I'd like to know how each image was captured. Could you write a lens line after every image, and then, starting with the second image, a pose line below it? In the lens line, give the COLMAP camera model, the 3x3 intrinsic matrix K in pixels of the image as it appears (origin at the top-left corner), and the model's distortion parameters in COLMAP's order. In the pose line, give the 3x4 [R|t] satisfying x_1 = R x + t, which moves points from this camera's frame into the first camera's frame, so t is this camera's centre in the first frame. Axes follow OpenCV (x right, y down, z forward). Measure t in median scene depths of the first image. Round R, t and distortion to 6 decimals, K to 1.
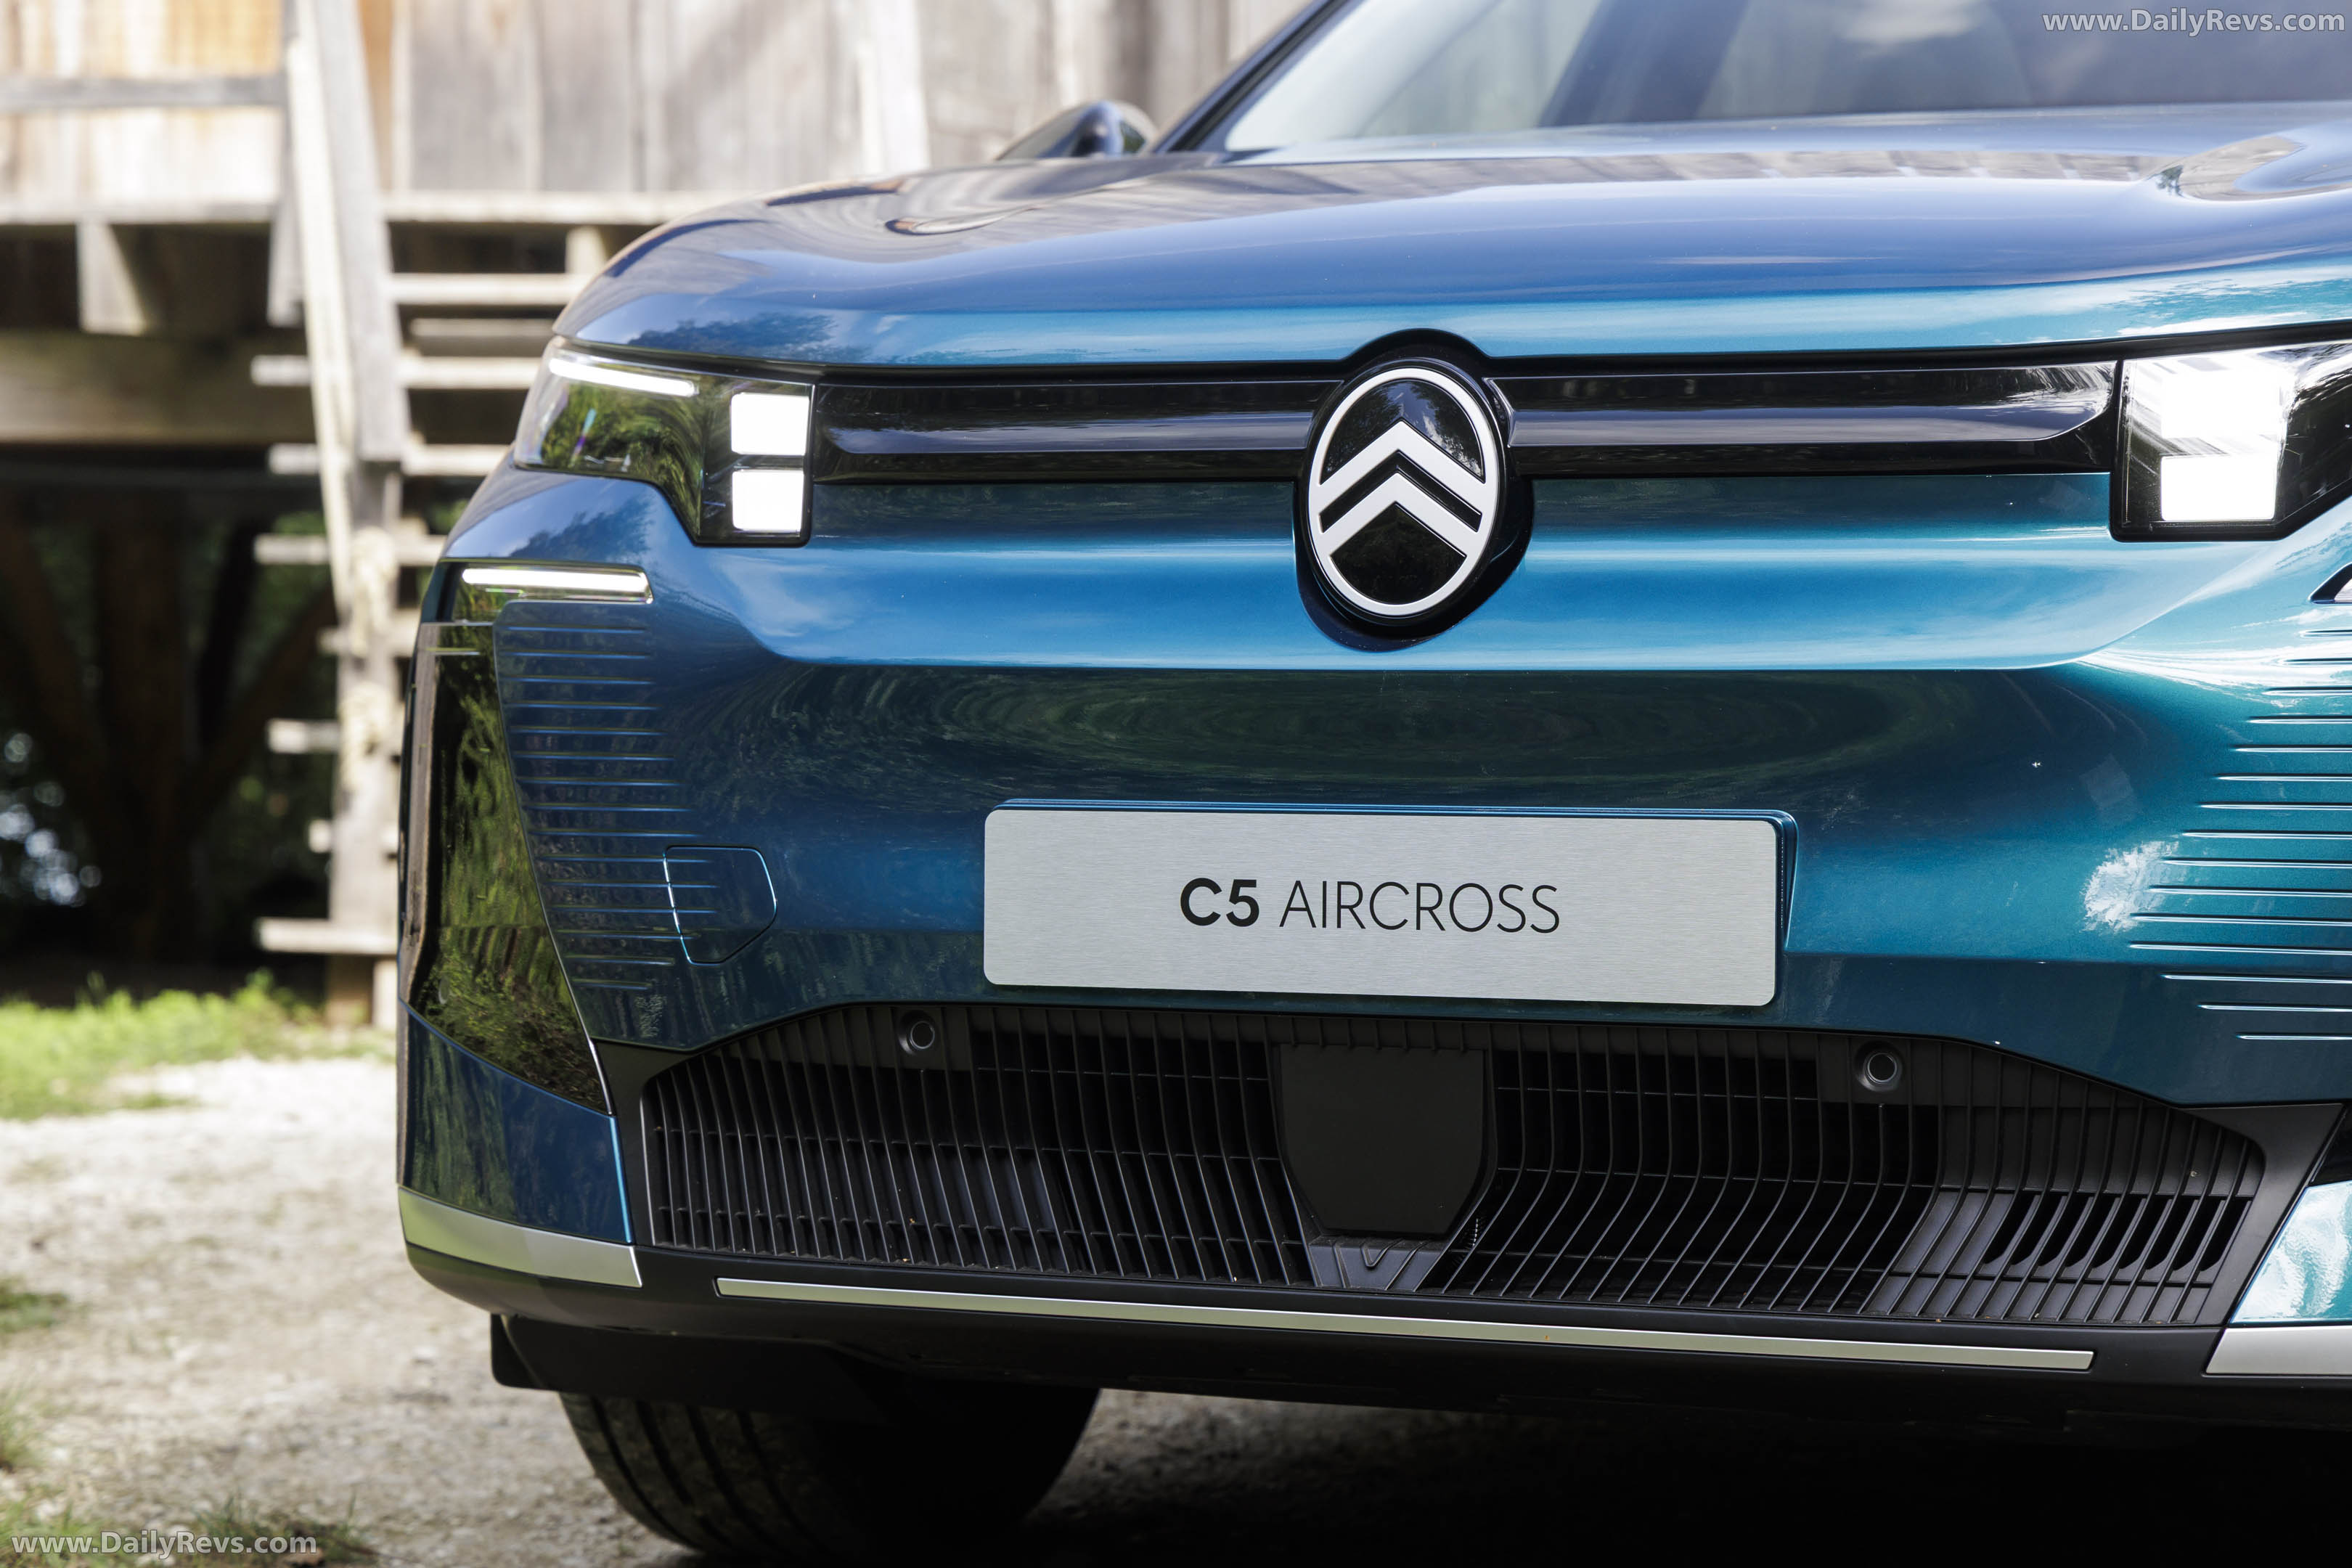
lens RADIAL K [[5842.8, 0, 1176.4], [0, 5842.8, 783.1], [0, 0, 1]] dist [0.131345, 0.000000]
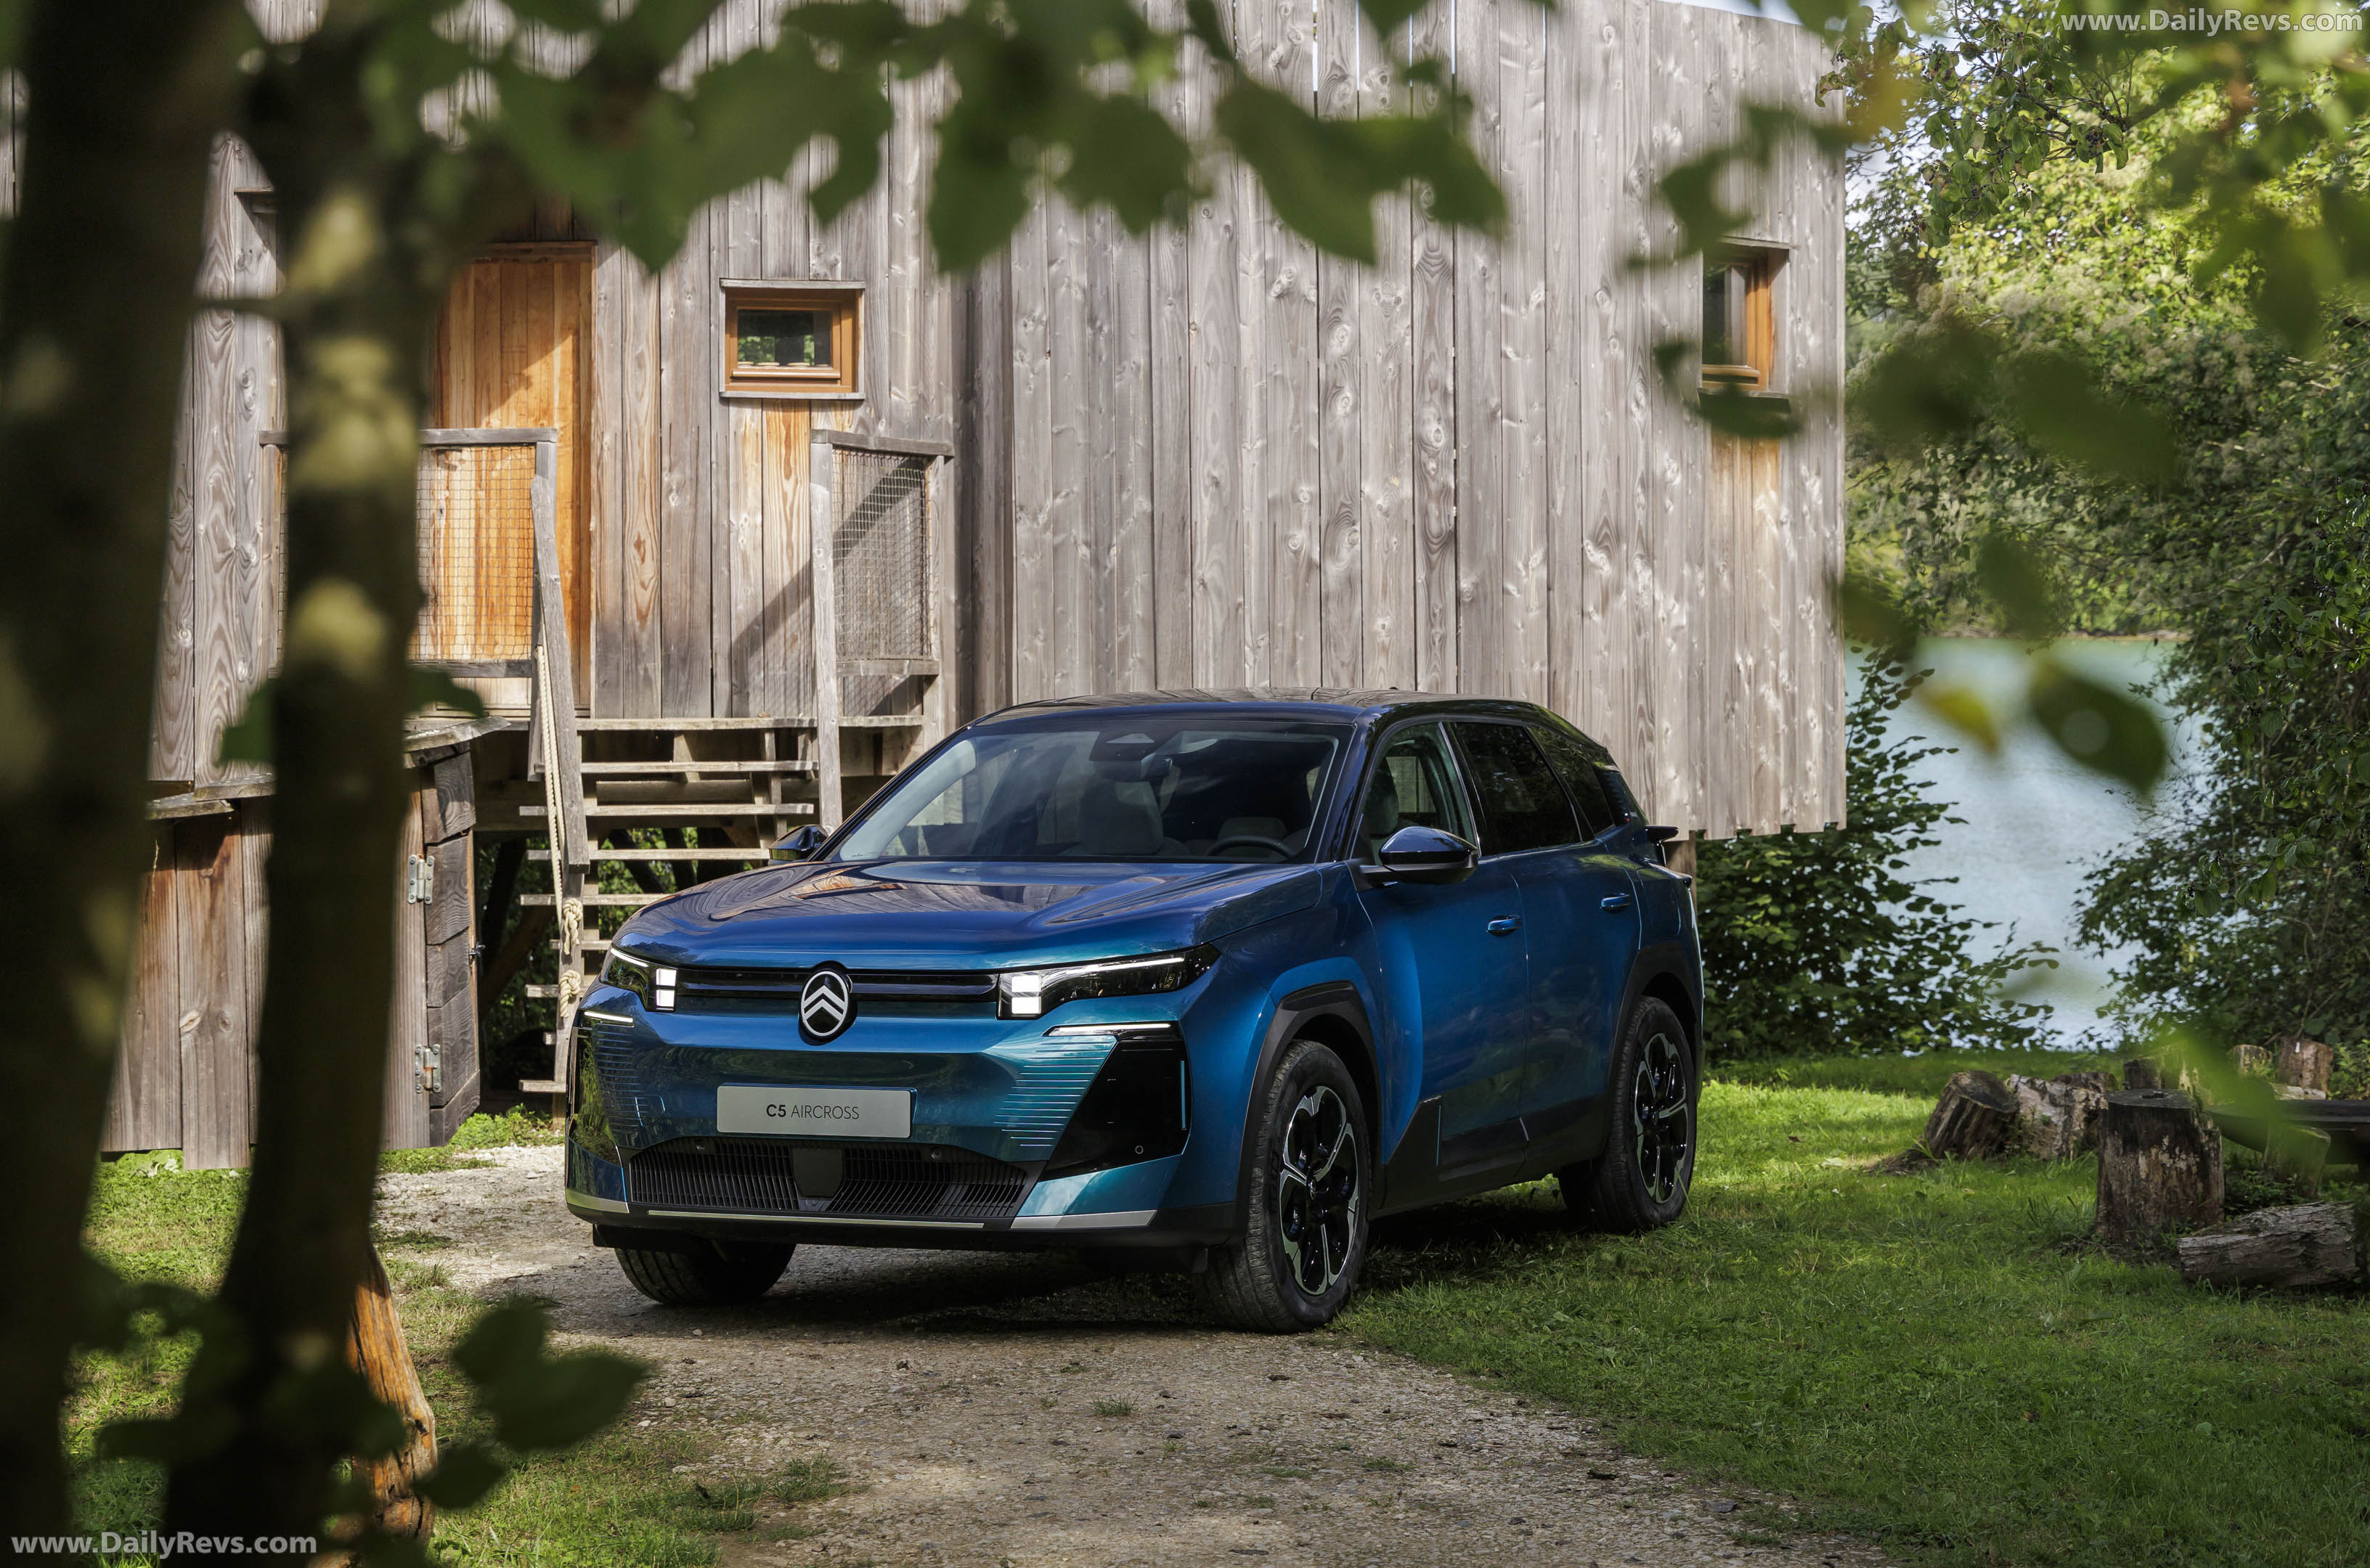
lens RADIAL K [[4642.3, 0, 1184.2], [0, 4642.3, 788.7], [0, 0, 1]] dist [0.193209, 0.000000]
pose [[0.999933, -0.001380, -0.011489, 0.309514], [0.001080, 0.999659, -0.026087, -0.110640], [0.011521, 0.026072, 0.999594, -2.055943]]
